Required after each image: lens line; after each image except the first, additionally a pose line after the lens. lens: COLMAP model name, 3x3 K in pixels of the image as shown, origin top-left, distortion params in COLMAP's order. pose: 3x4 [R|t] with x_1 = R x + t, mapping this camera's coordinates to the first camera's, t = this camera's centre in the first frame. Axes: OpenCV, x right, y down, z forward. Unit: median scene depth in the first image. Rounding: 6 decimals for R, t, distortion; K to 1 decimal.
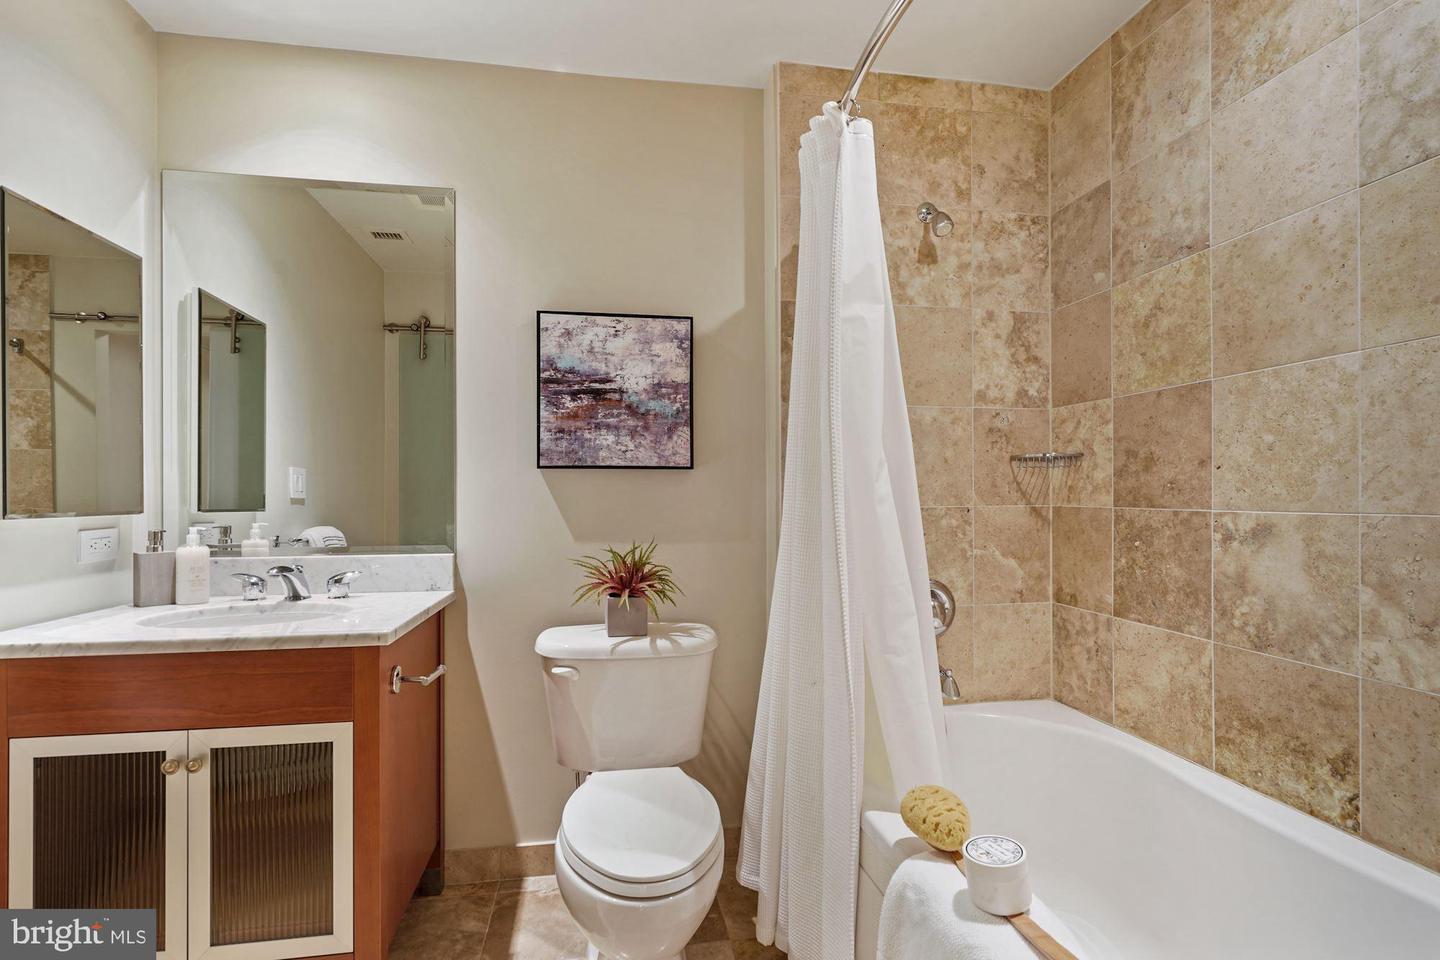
lens RADIAL K [[665.4, 0, 714.4], [0, 665.4, 480.0], [0, 0, 1]] dist [-0.001385, 0.000531]
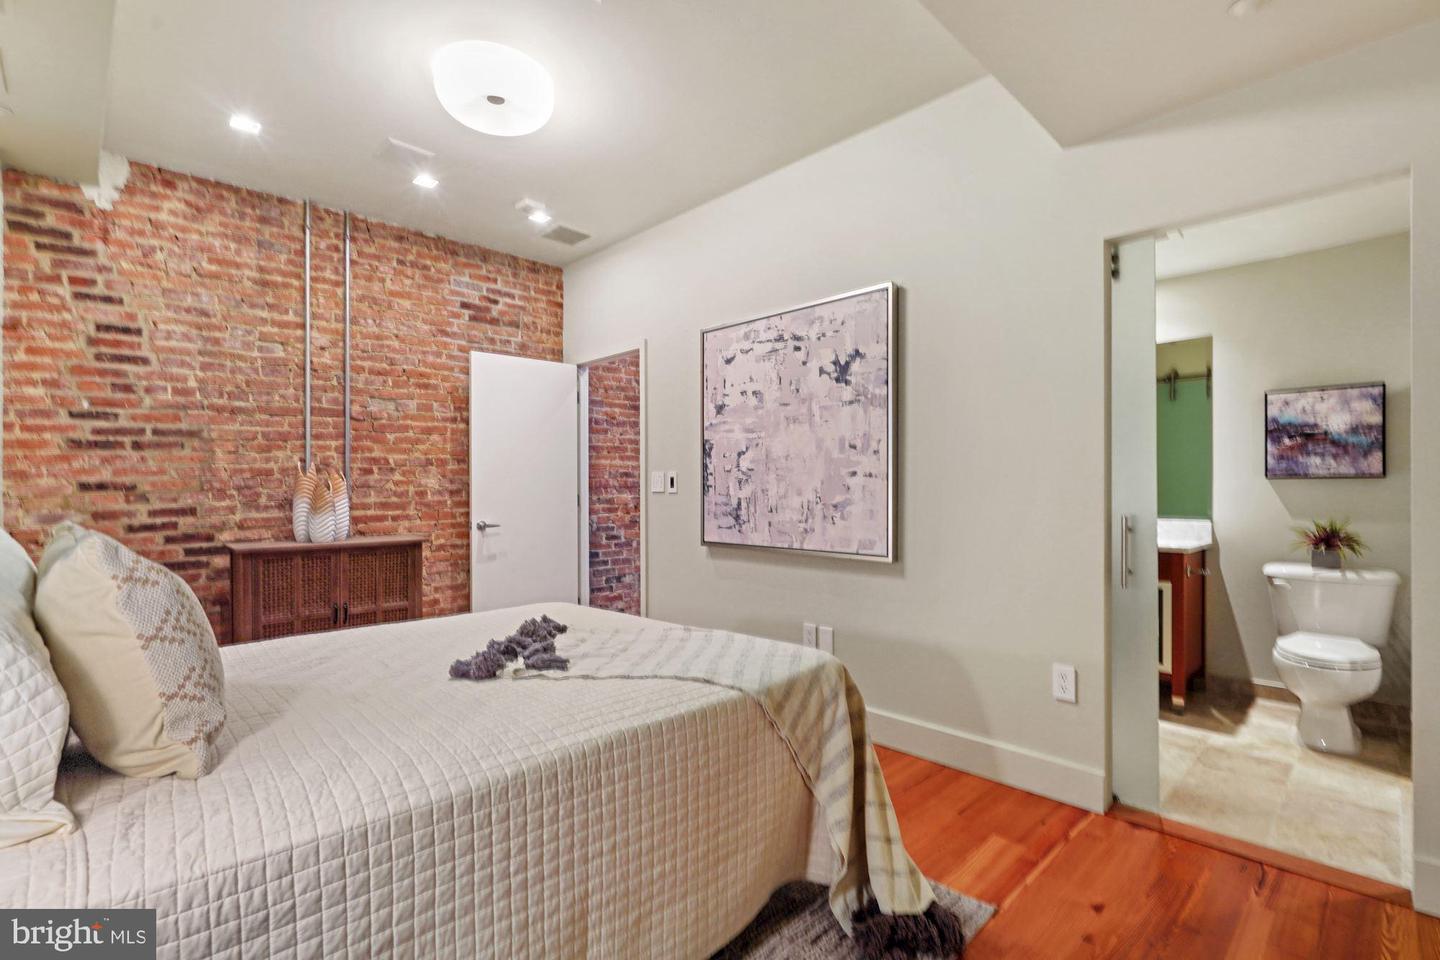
lens RADIAL K [[665.4, 0, 714.4], [0, 665.4, 480.0], [0, 0, 1]] dist [-0.001385, 0.000531]
pose [[0.558004, -0.003507, -0.829831, 0.408743], [-0.010561, 0.999880, -0.011327, 0.025638], [0.829771, 0.015084, 0.557900, -1.287321]]
